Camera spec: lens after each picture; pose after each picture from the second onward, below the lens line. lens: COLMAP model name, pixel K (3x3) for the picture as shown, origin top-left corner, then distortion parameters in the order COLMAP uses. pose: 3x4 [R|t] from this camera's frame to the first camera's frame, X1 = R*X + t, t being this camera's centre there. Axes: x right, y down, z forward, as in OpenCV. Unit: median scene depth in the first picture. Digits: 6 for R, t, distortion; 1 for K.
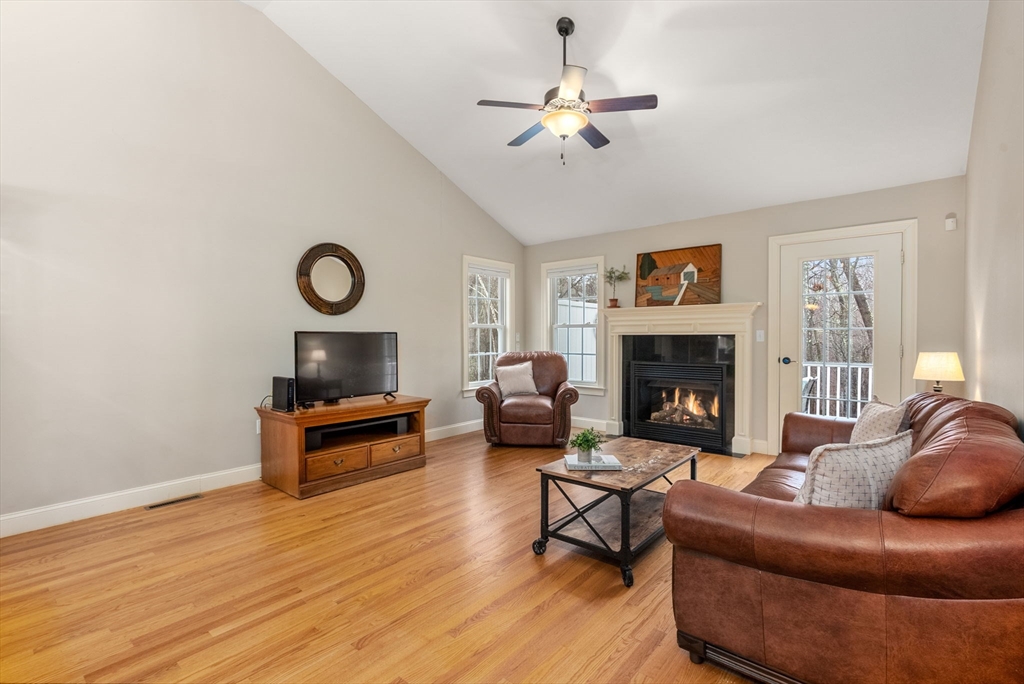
lens RADIAL K [[467.5, 0, 516.0], [0, 467.5, 340.6], [0, 0, 1]] dist [-0.007615, 0.002108]
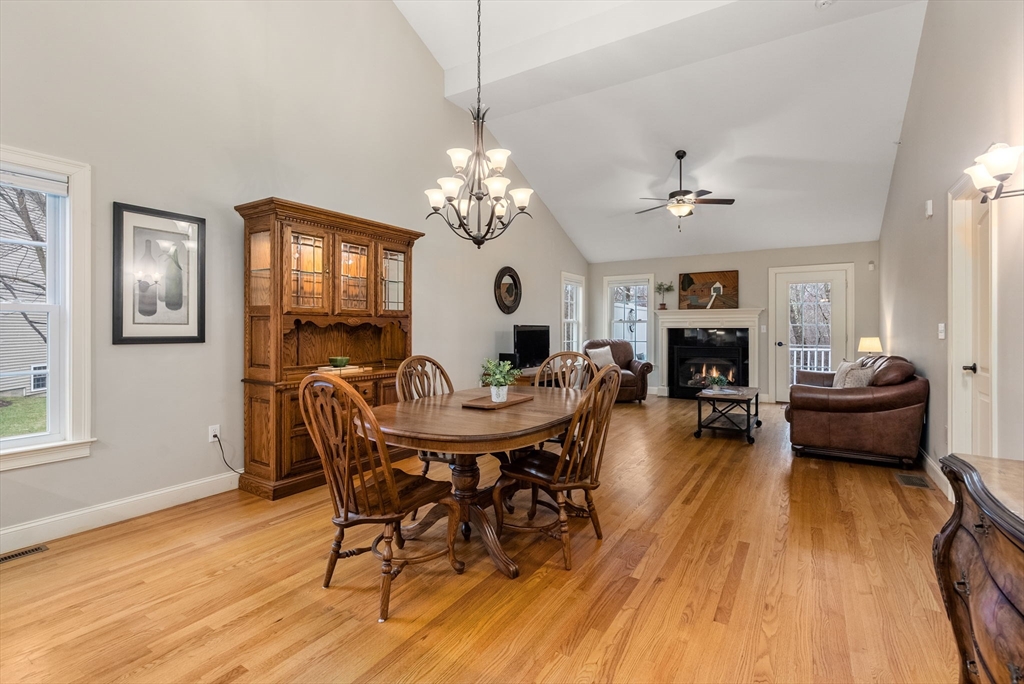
lens RADIAL K [[467.5, 0, 517.9], [0, 467.5, 325.7], [0, 0, 1]] dist [-0.007615, 0.002108]
pose [[0.990476, 0.005314, 0.137583, -0.491675], [-0.002873, 0.999835, -0.017933, 0.008960], [-0.137656, 0.017367, 0.990328, -0.436109]]
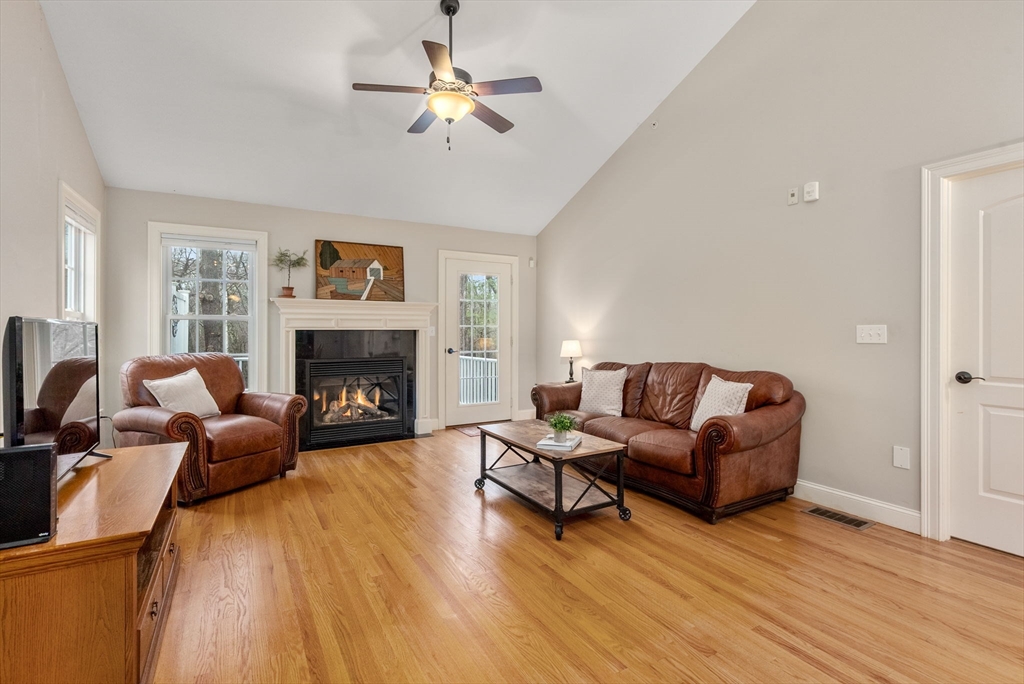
lens RADIAL K [[467.5, 0, 512.3], [0, 467.5, 330.9], [0, 0, 1]] dist [-0.007615, 0.002108]
pose [[0.340653, 0.000919, 0.940189, -0.486882], [0.009643, 0.999944, -0.004472, -0.002997], [-0.940140, 0.010590, 0.340625, 0.369220]]
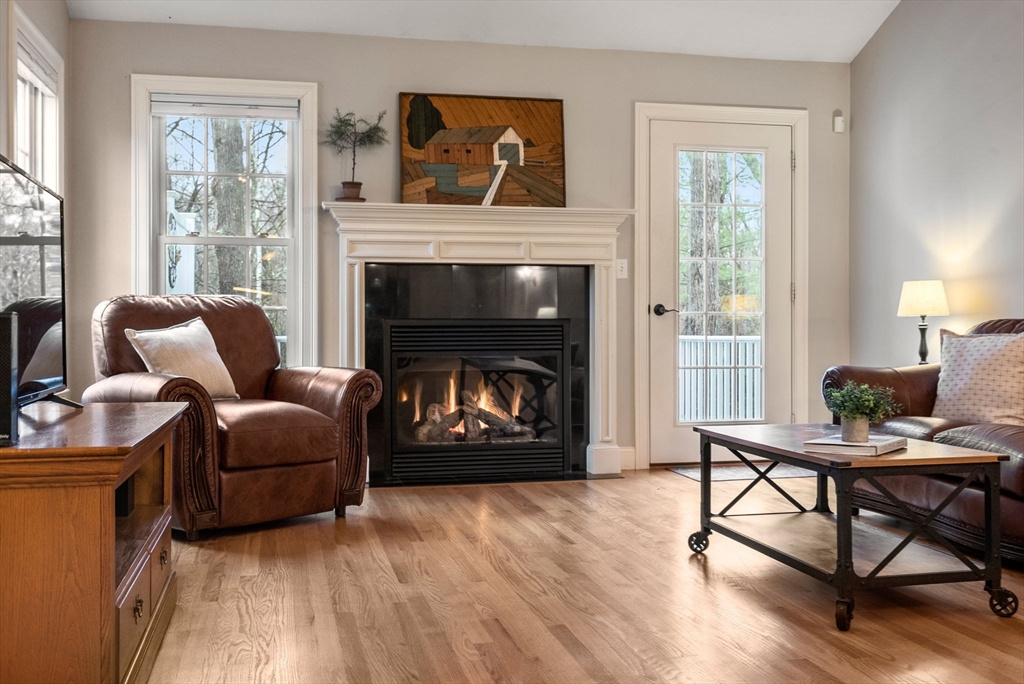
lens RADIAL K [[1021.4, 0, 519.2], [0, 1021.4, 330.9], [0, 0, 1]] dist [-0.002408, 0.000000]
pose [[0.606054, -0.002723, 0.795419, -0.526976], [0.010986, 0.999927, -0.004947, 0.066939], [-0.795348, 0.011737, 0.606040, 0.301925]]
